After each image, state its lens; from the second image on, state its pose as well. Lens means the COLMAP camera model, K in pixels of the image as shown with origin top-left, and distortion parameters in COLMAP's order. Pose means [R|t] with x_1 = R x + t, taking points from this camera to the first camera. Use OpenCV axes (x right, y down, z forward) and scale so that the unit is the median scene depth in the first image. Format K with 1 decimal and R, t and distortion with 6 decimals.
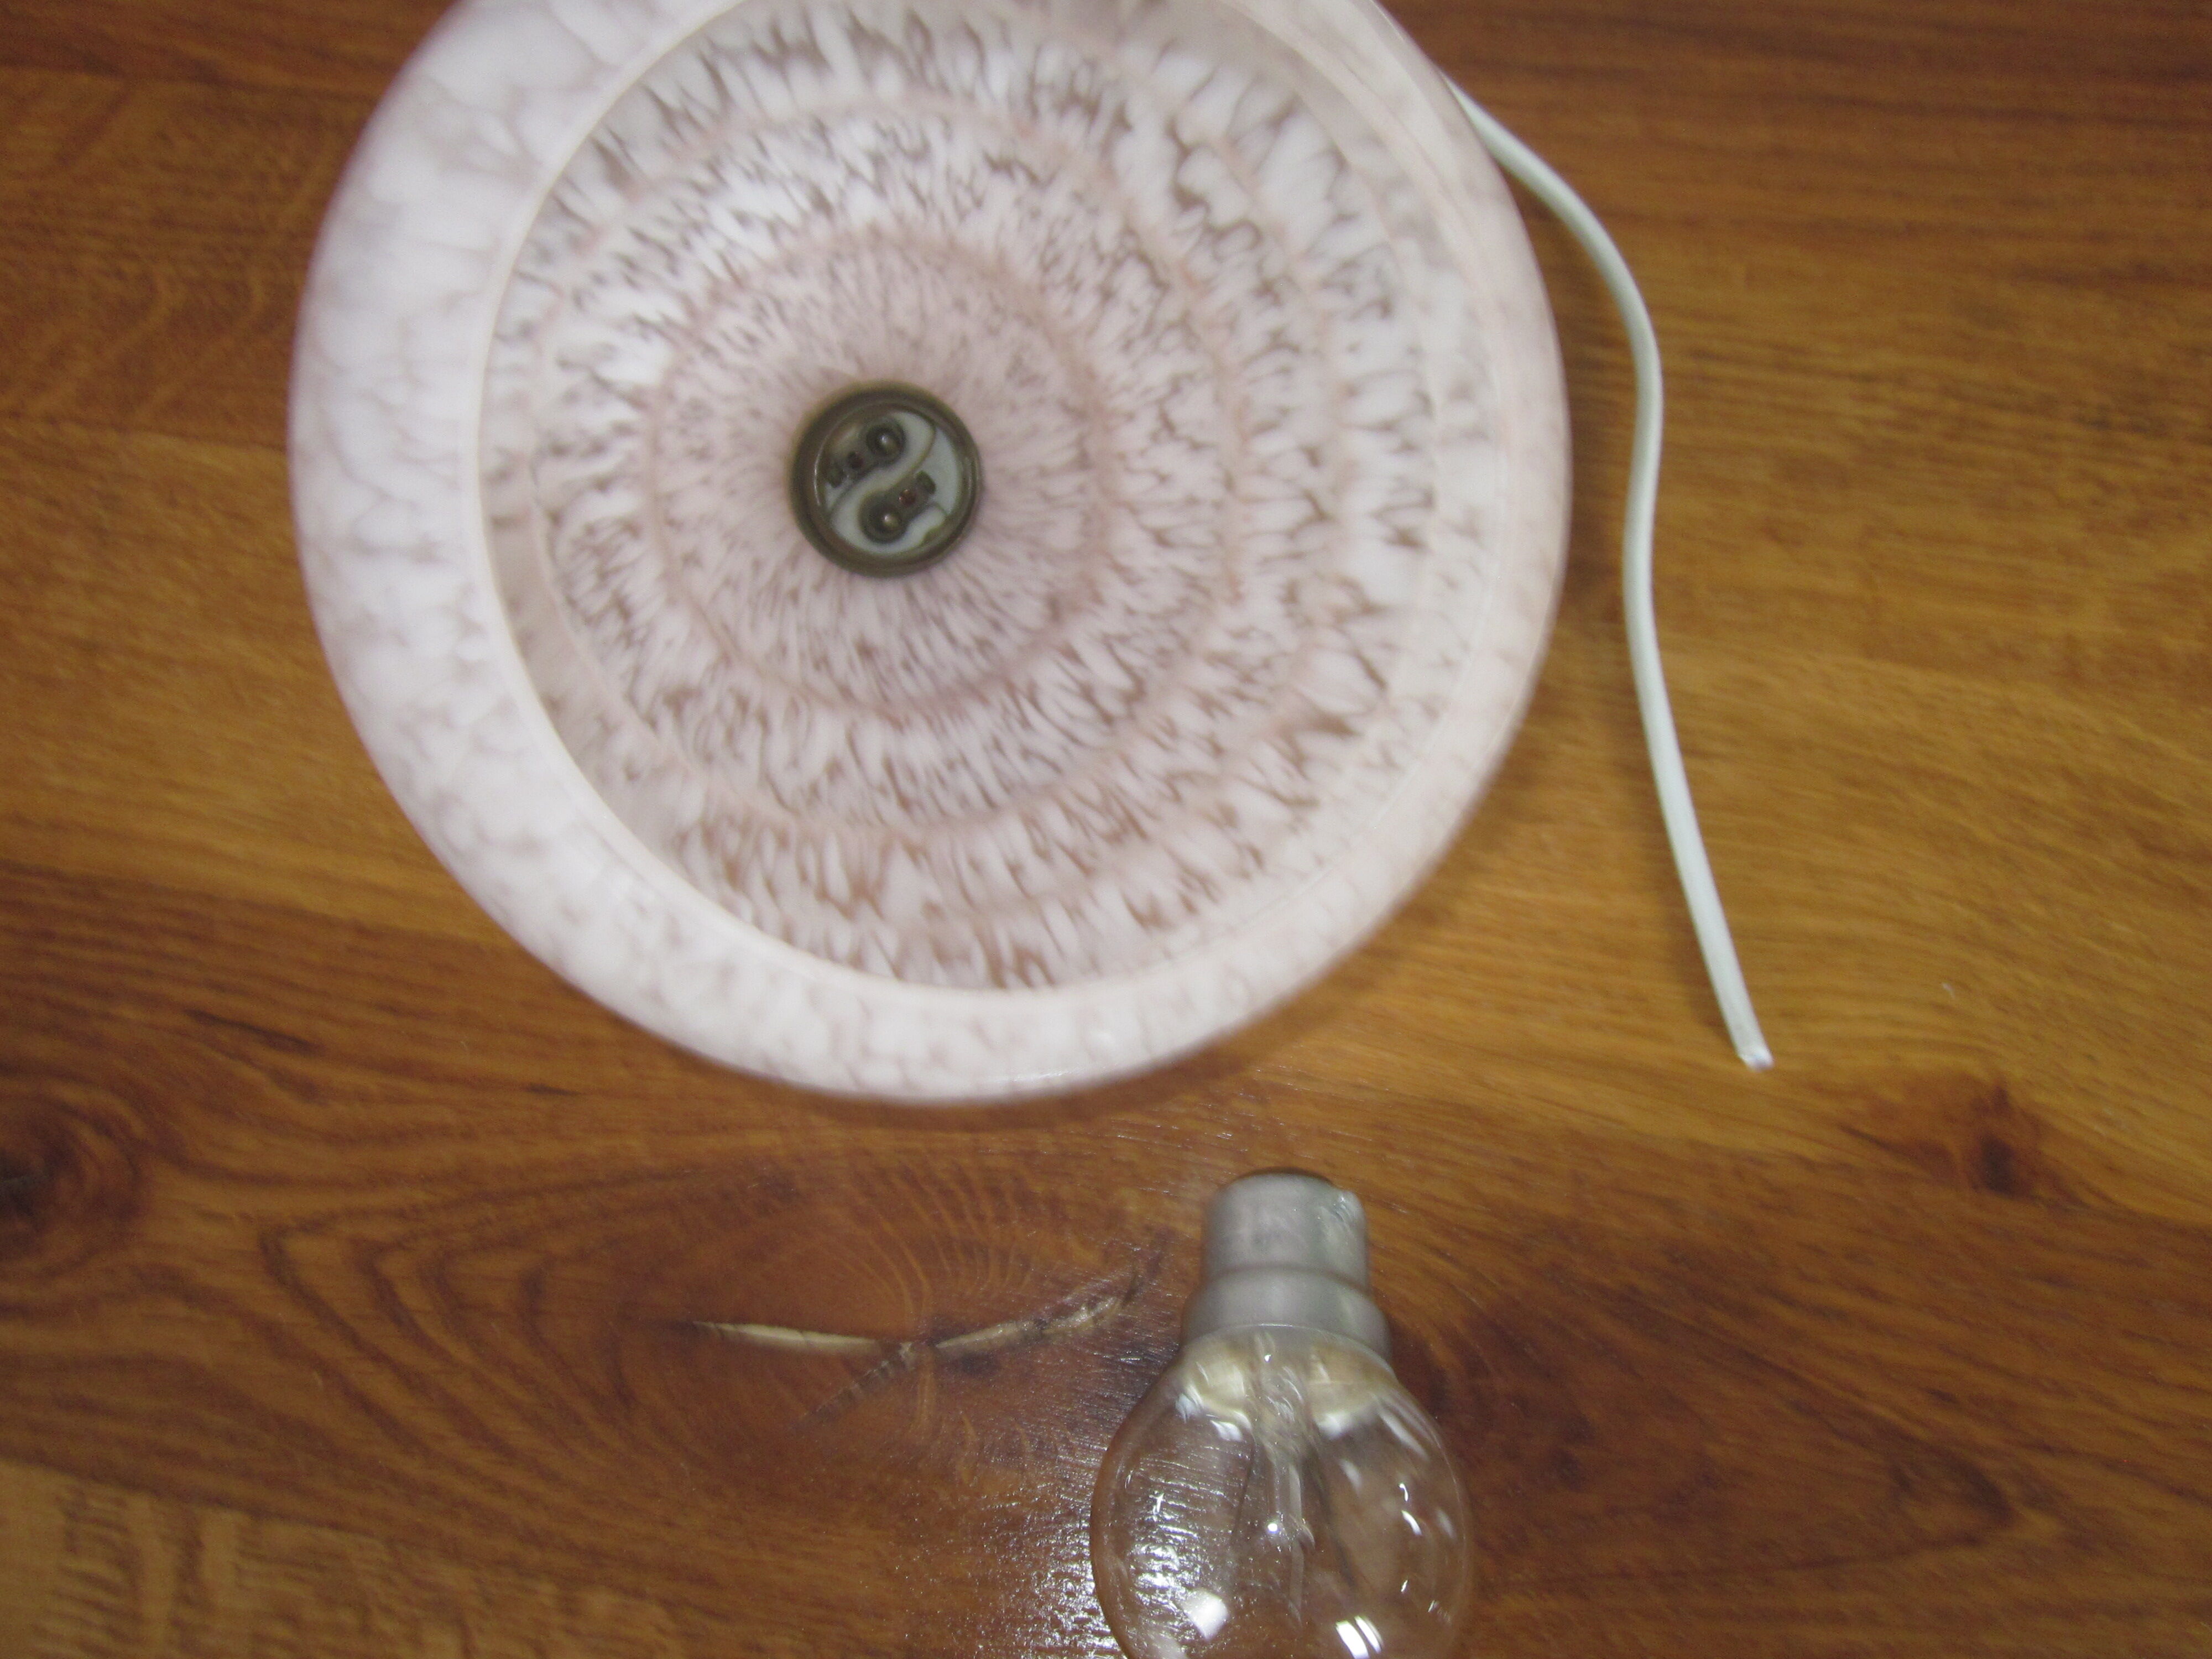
lens RADIAL K [[1818.7, 0, 1106.0], [0, 1818.7, 829.5], [0, 0, 1]] dist [0.011767, 0.005793]
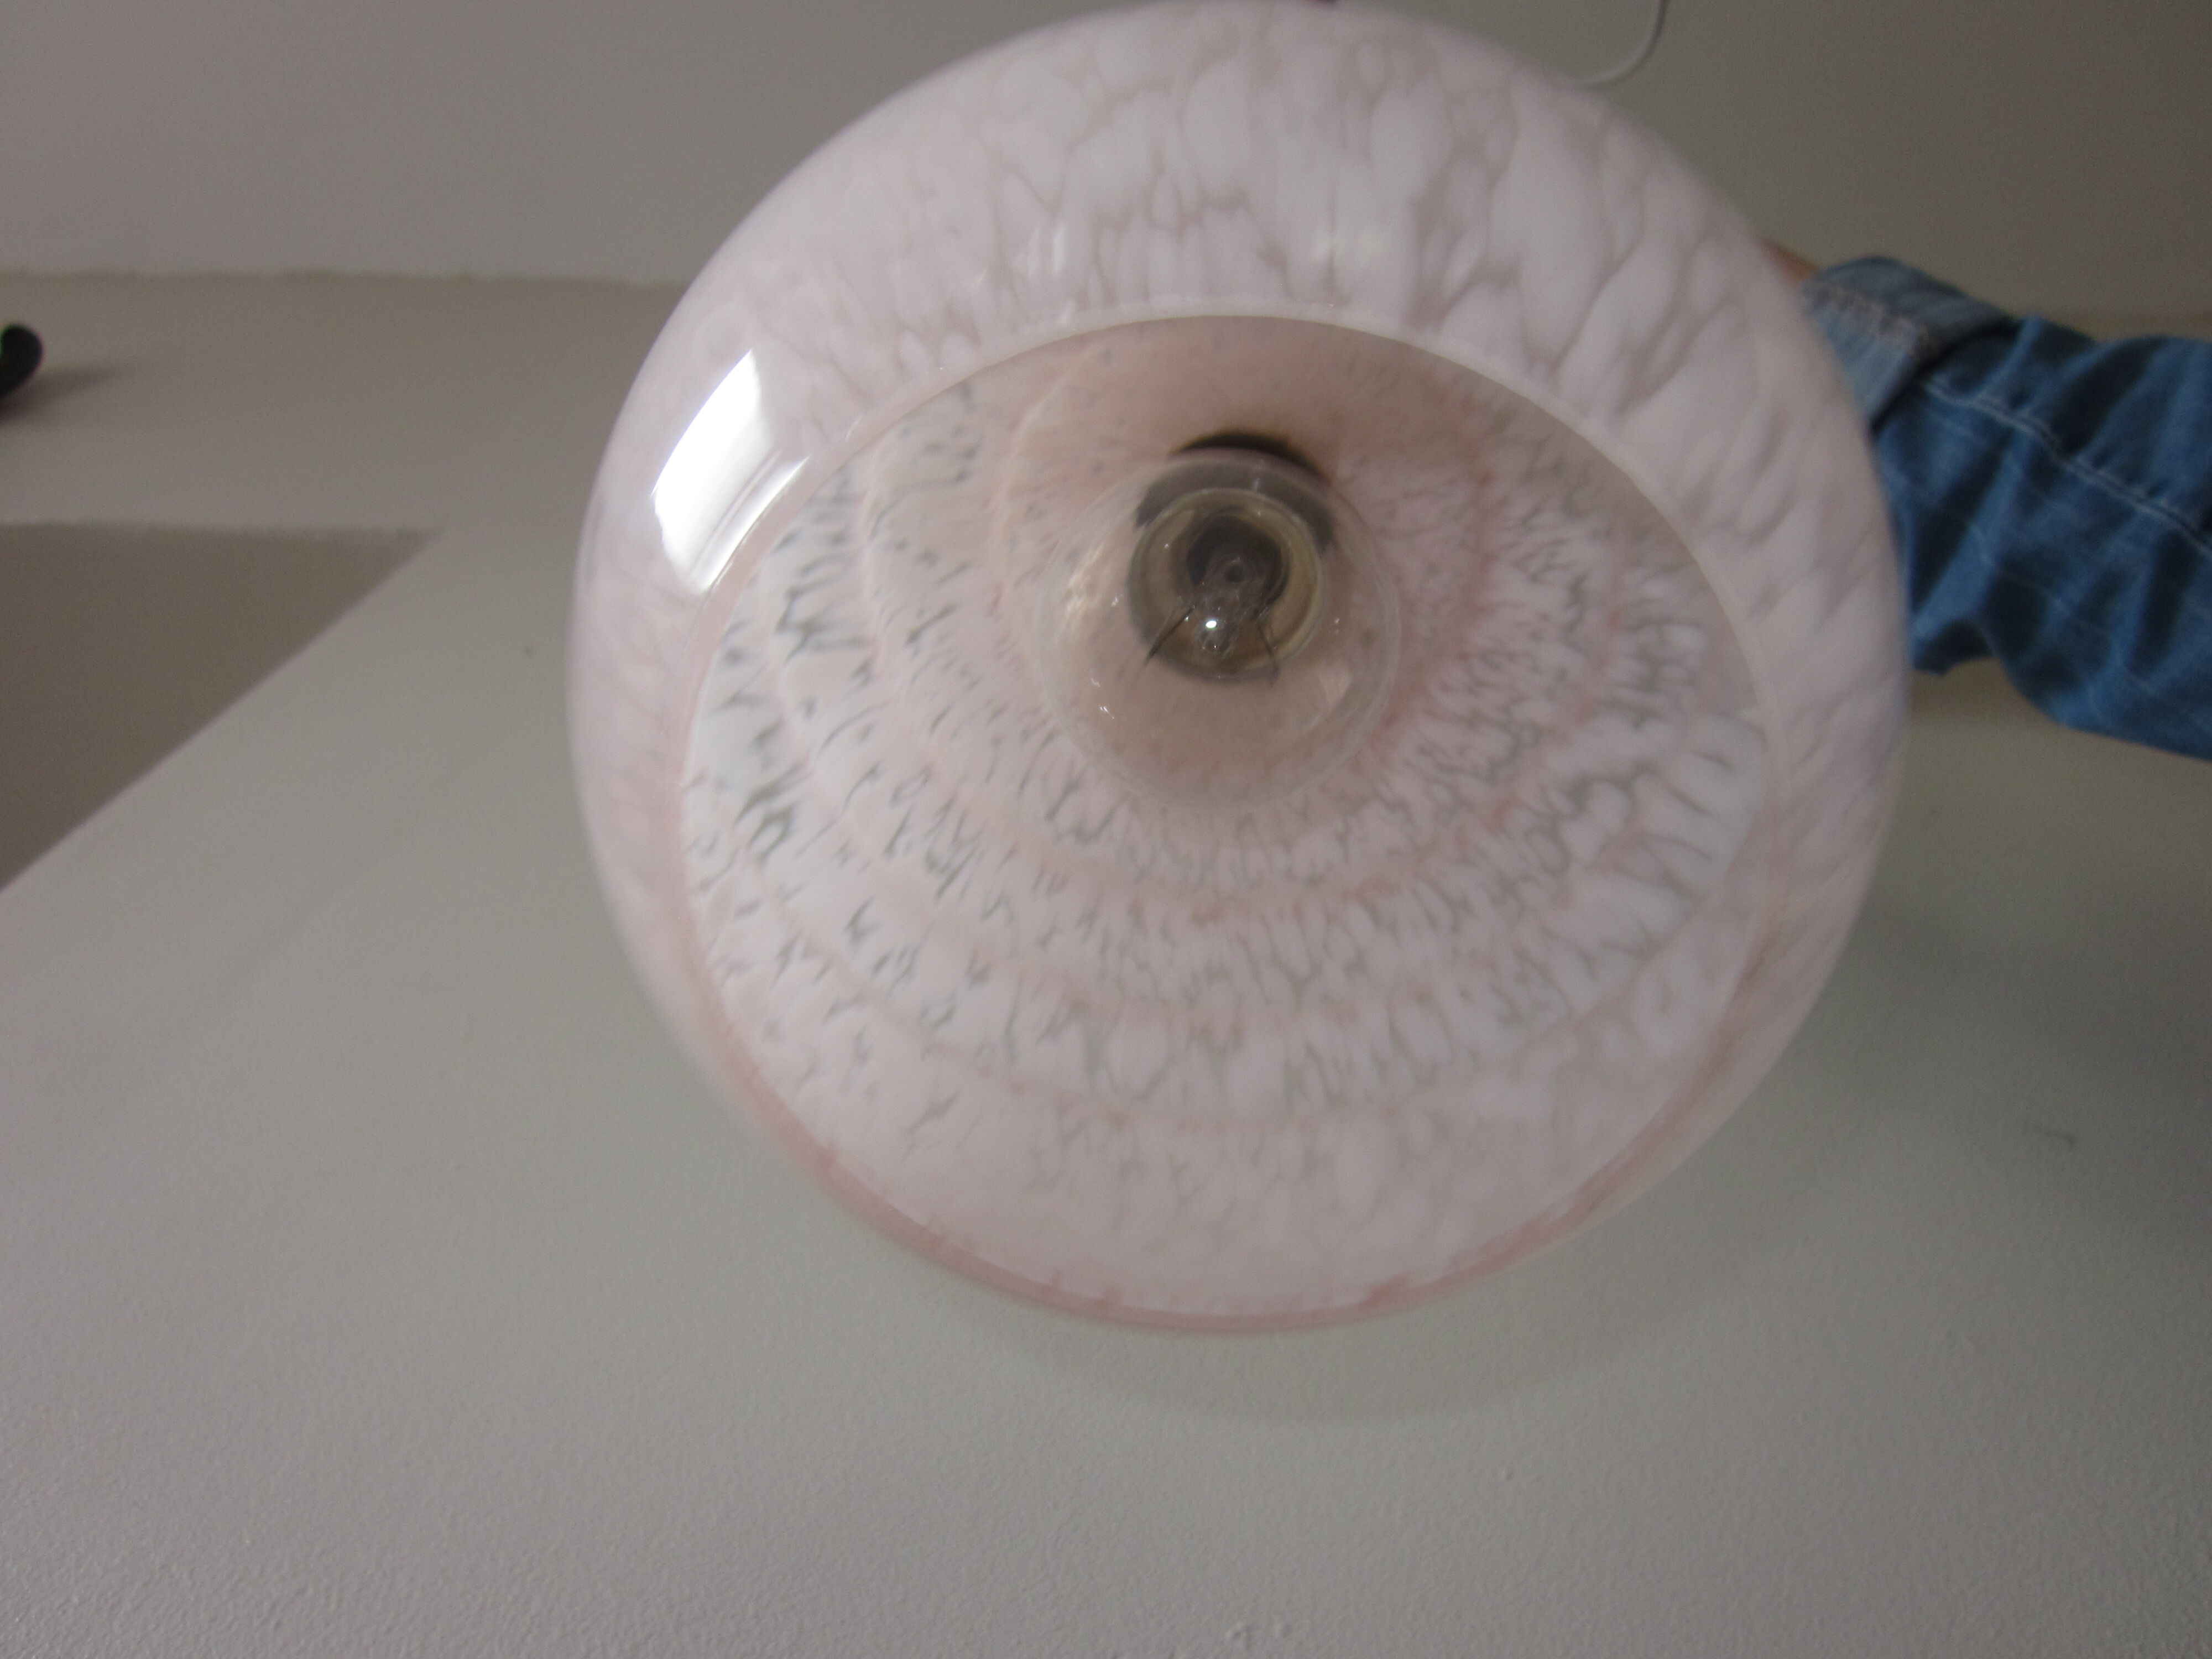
lens RADIAL K [[1801.8, 0, 1106.0], [0, 1801.8, 829.5], [0, 0, 1]] dist [-0.015451, -0.003221]
pose [[0.234653, 0.957473, 0.167880, -0.156044], [-0.970642, 0.240174, -0.013085, -0.079104], [-0.052849, -0.159881, 0.985721, 0.052351]]
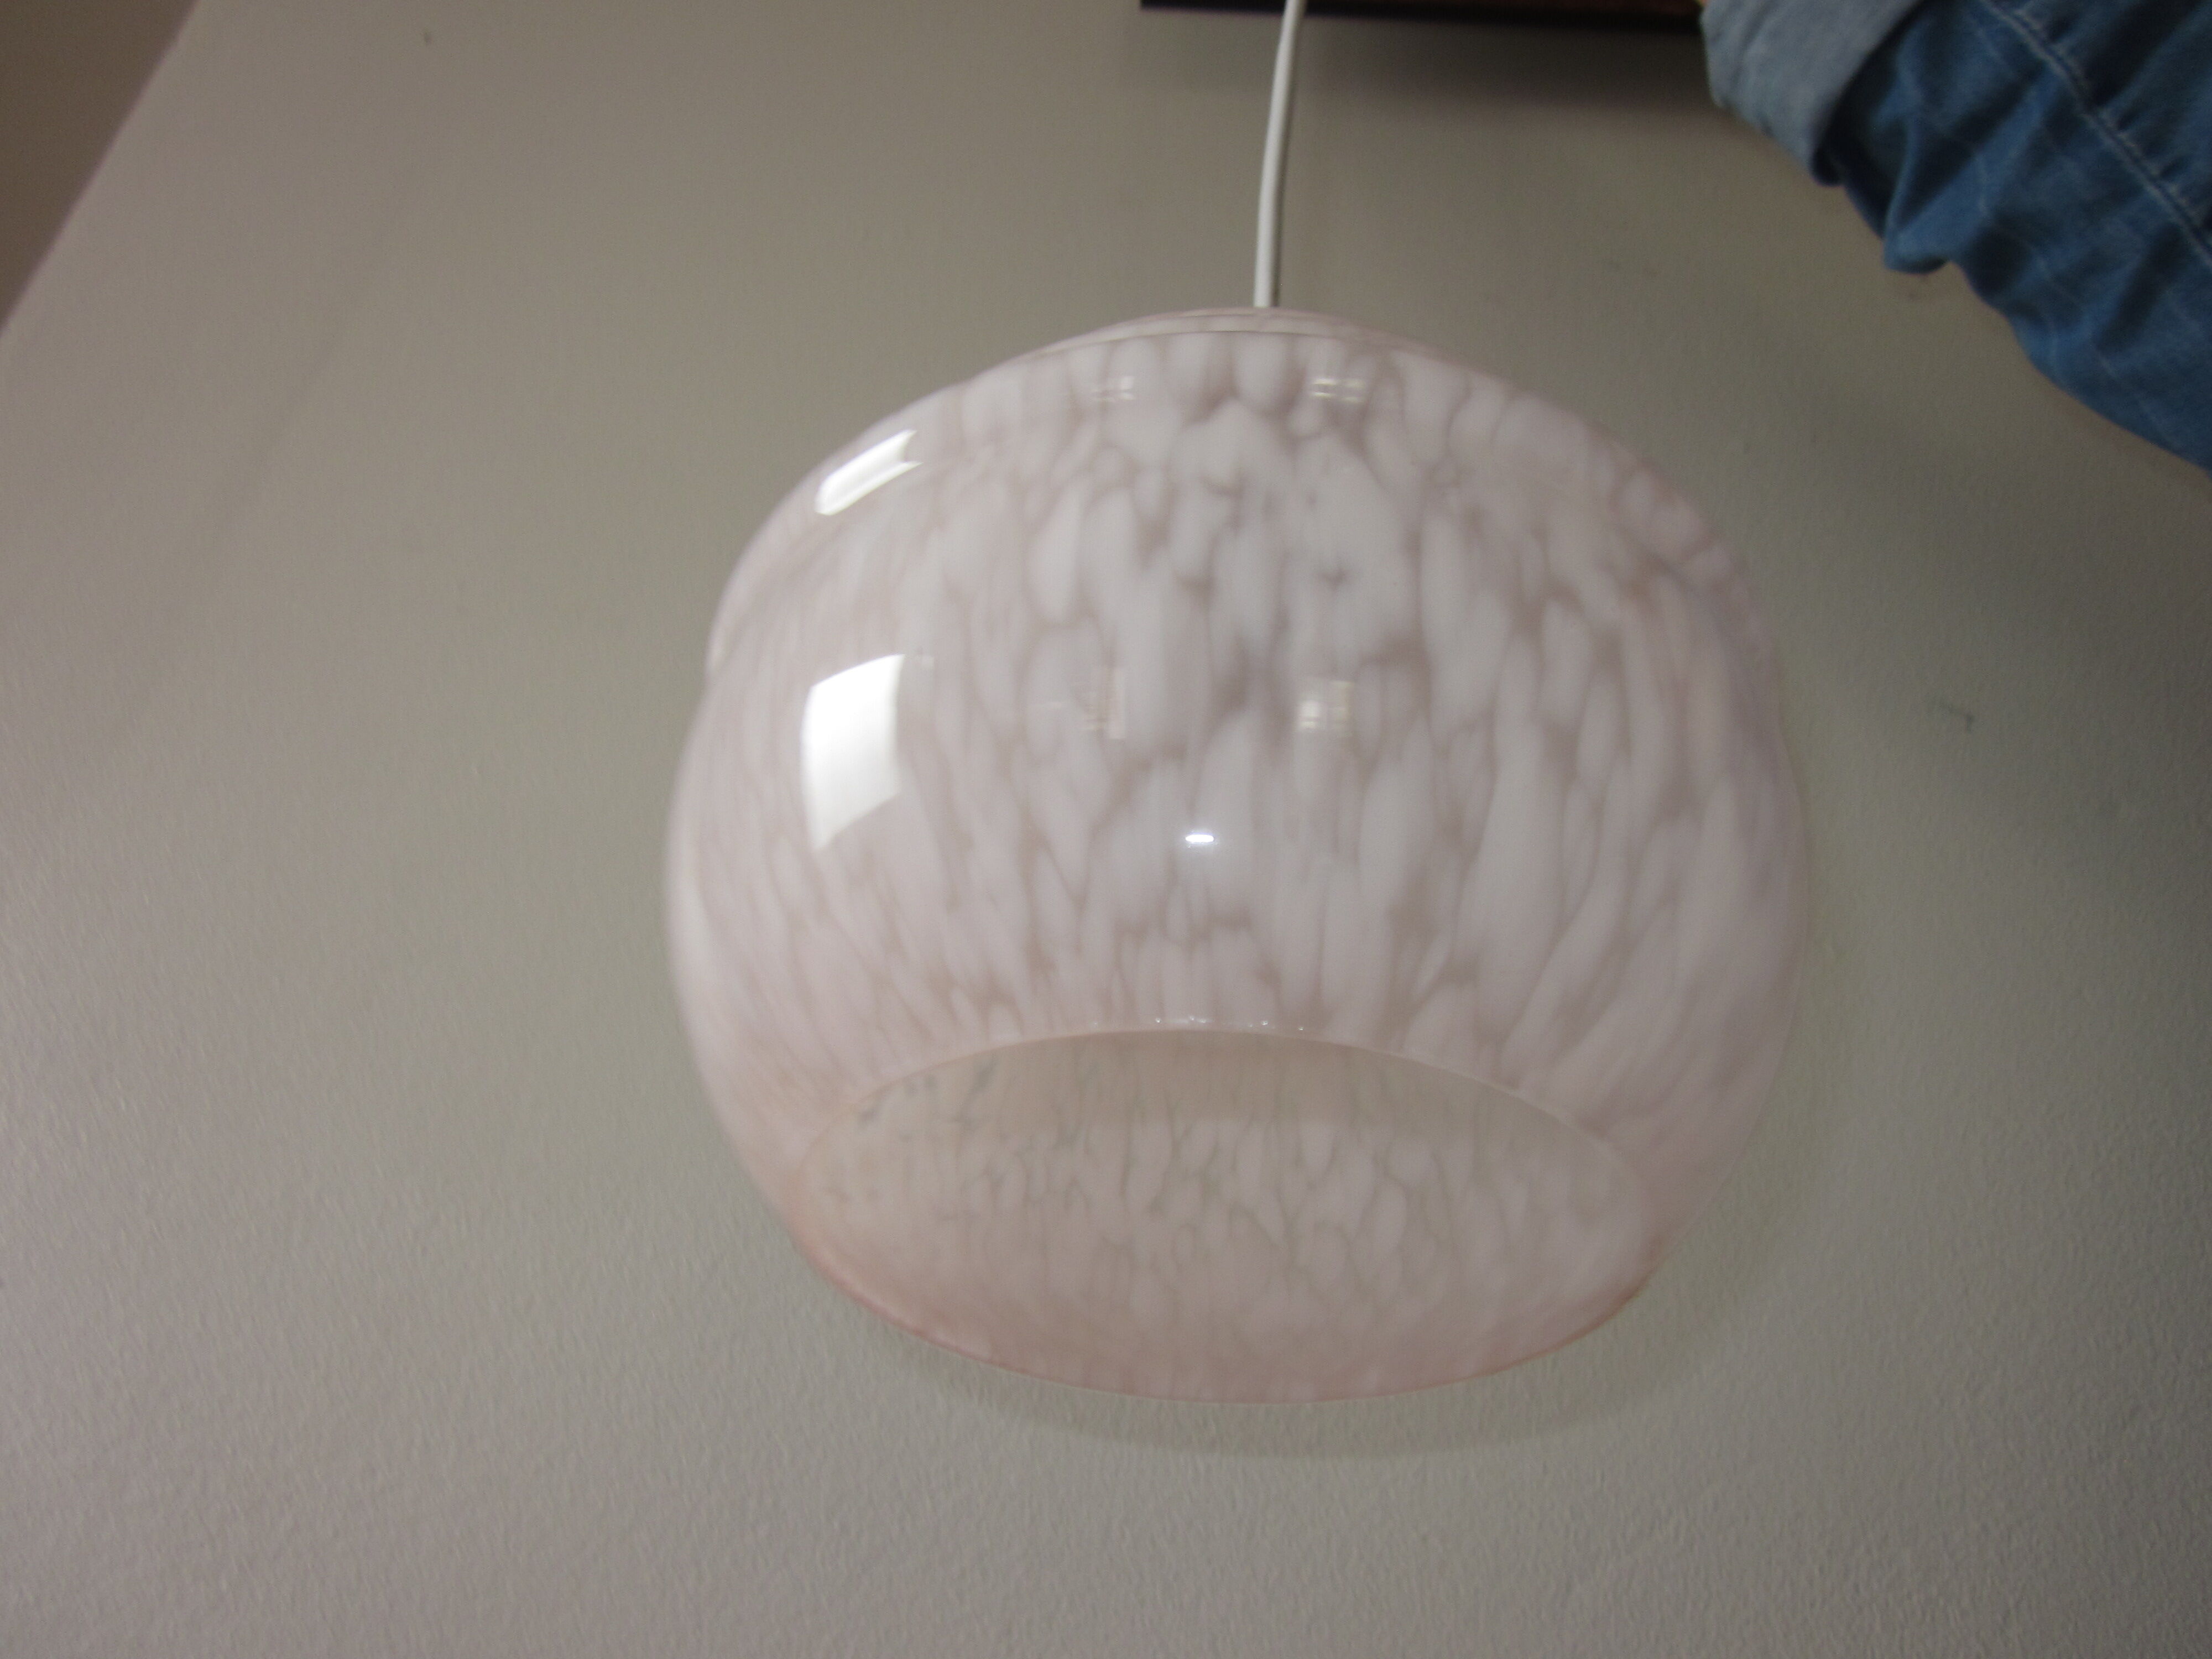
lens RADIAL K [[1818.7, 0, 1106.0], [0, 1818.7, 829.5], [0, 0, 1]] dist [0.011767, 0.005793]
pose [[0.224232, 0.747938, 0.624747, -1.034556], [-0.970112, 0.232323, 0.070056, -0.246380], [-0.092746, -0.621783, 0.777678, 0.214972]]
